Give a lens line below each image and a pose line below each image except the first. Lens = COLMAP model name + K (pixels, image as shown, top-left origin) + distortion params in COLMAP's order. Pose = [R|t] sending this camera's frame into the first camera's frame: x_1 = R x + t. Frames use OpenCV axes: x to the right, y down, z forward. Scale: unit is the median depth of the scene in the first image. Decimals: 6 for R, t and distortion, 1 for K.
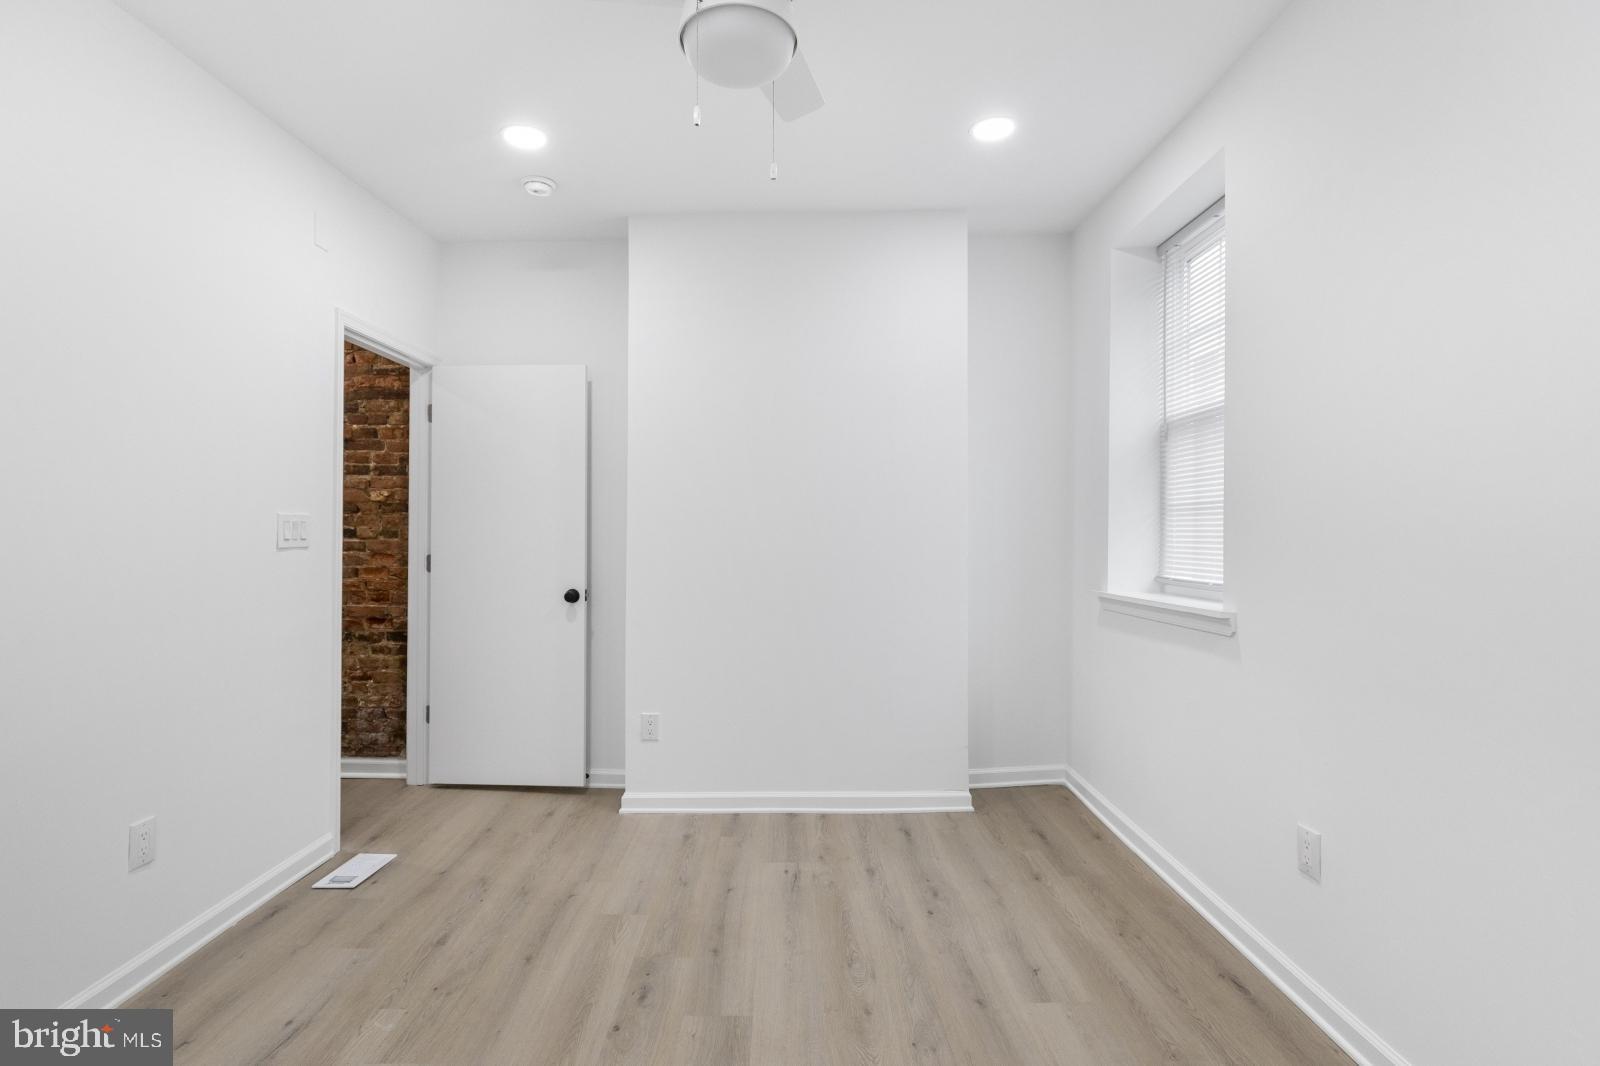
lens RADIAL K [[755.4, 0, 787.8], [0, 755.4, 502.8], [0, 0, 1]] dist [0.004987, 0.000148]
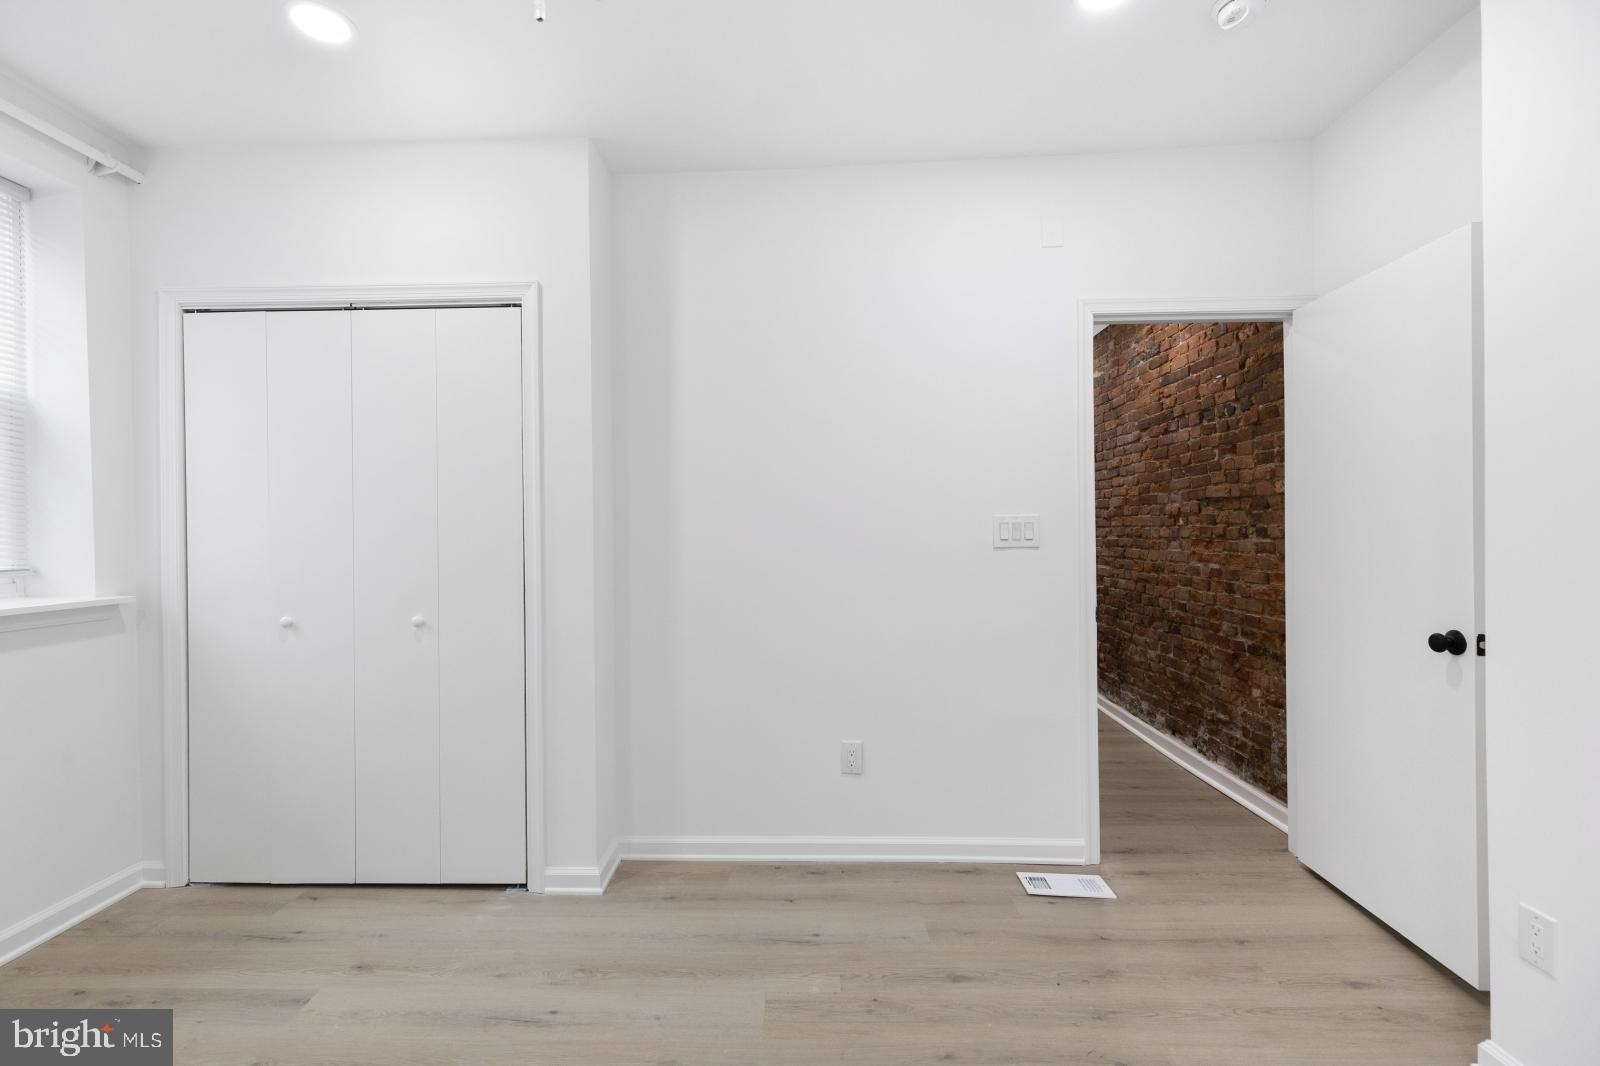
lens RADIAL K [[718.6, 0, 800.0], [0, 718.6, 533.0], [0, 0, 1]] dist [0.007296, -0.000048]
pose [[-0.004159, -0.002673, -0.999988, 0.259715], [0.045623, 0.998955, -0.002859, 0.020970], [0.998950, -0.045634, -0.004032, 0.519391]]
